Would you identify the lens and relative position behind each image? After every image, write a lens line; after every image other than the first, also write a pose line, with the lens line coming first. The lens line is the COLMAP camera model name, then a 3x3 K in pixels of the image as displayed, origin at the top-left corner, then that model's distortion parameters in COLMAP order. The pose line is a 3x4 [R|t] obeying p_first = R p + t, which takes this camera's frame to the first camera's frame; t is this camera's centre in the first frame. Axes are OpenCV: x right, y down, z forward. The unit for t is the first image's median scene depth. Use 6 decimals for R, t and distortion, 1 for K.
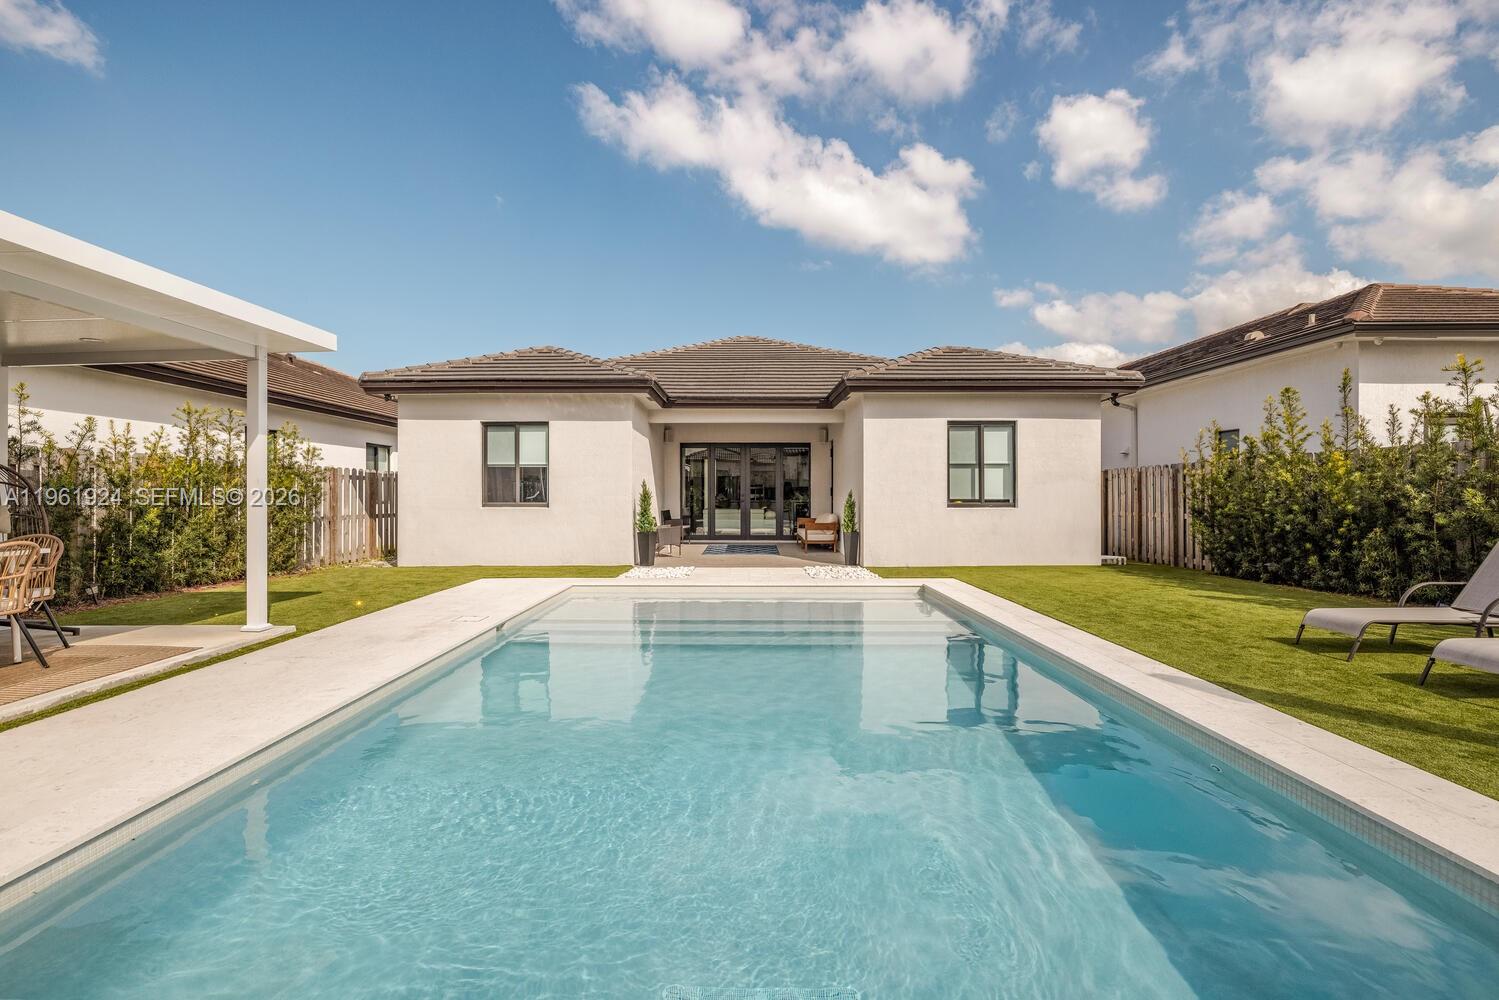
lens RADIAL K [[692.8, 0, 747.3], [0, 692.8, 495.7], [0, 0, 1]] dist [-0.001206, -0.000105]
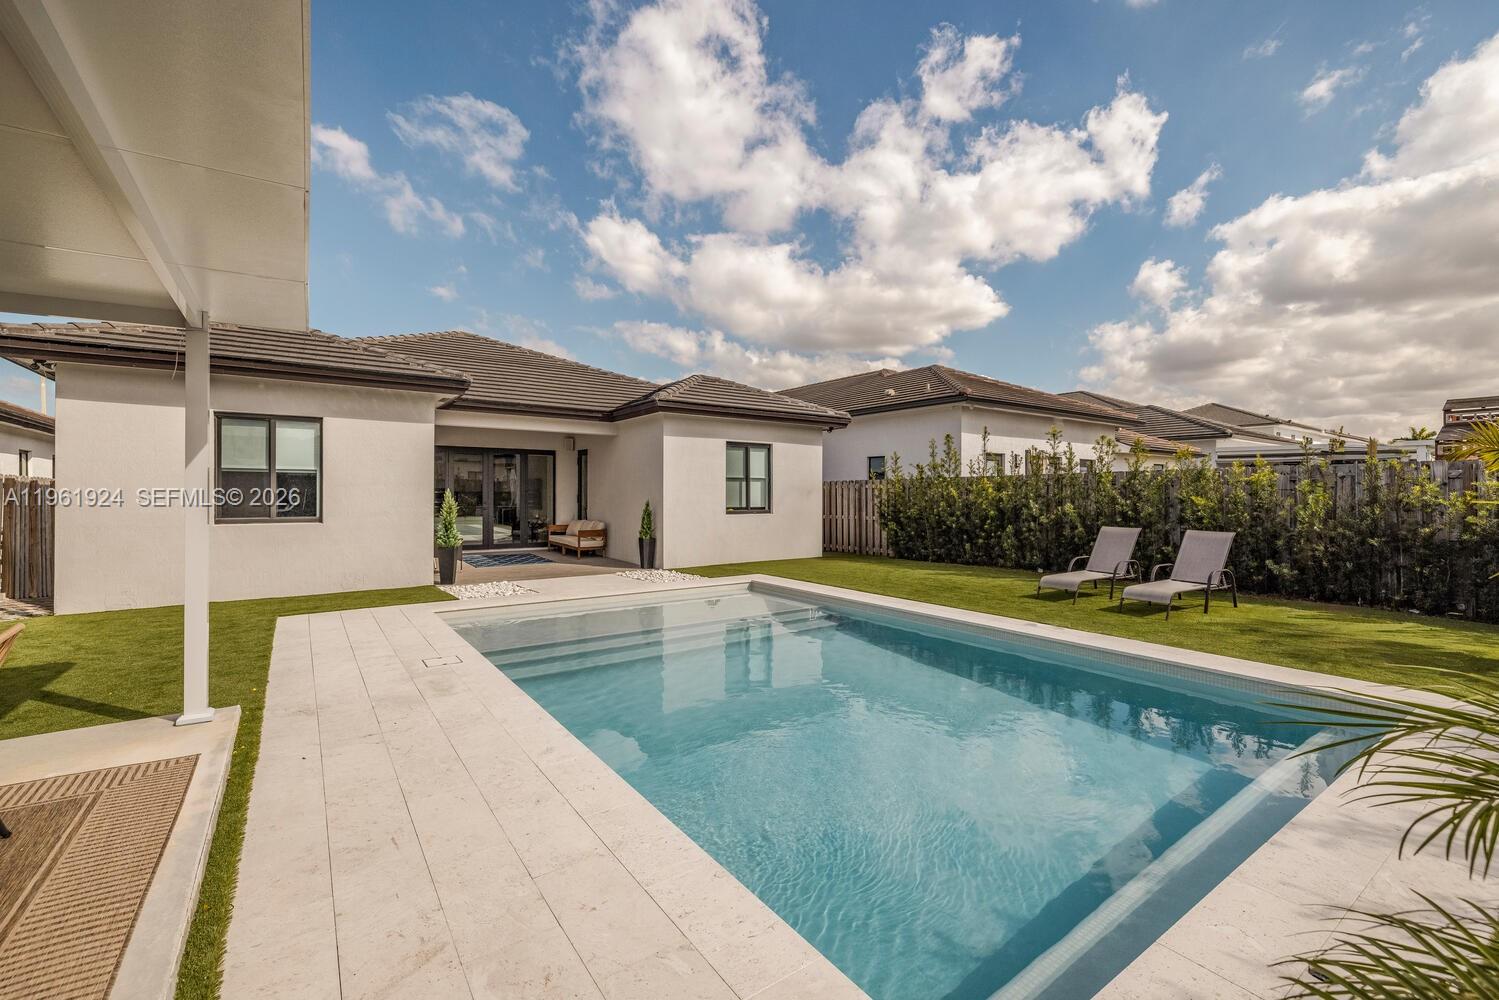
lens RADIAL K [[640.5, 0, 752.8], [0, 640.5, 498.2], [0, 0, 1]] dist [-0.001334, -0.000008]
pose [[0.809374, -0.000775, 0.587293, -0.320199], [-0.001303, 0.999994, 0.003116, -0.013996], [-0.587292, -0.003287, 0.809369, 0.084976]]
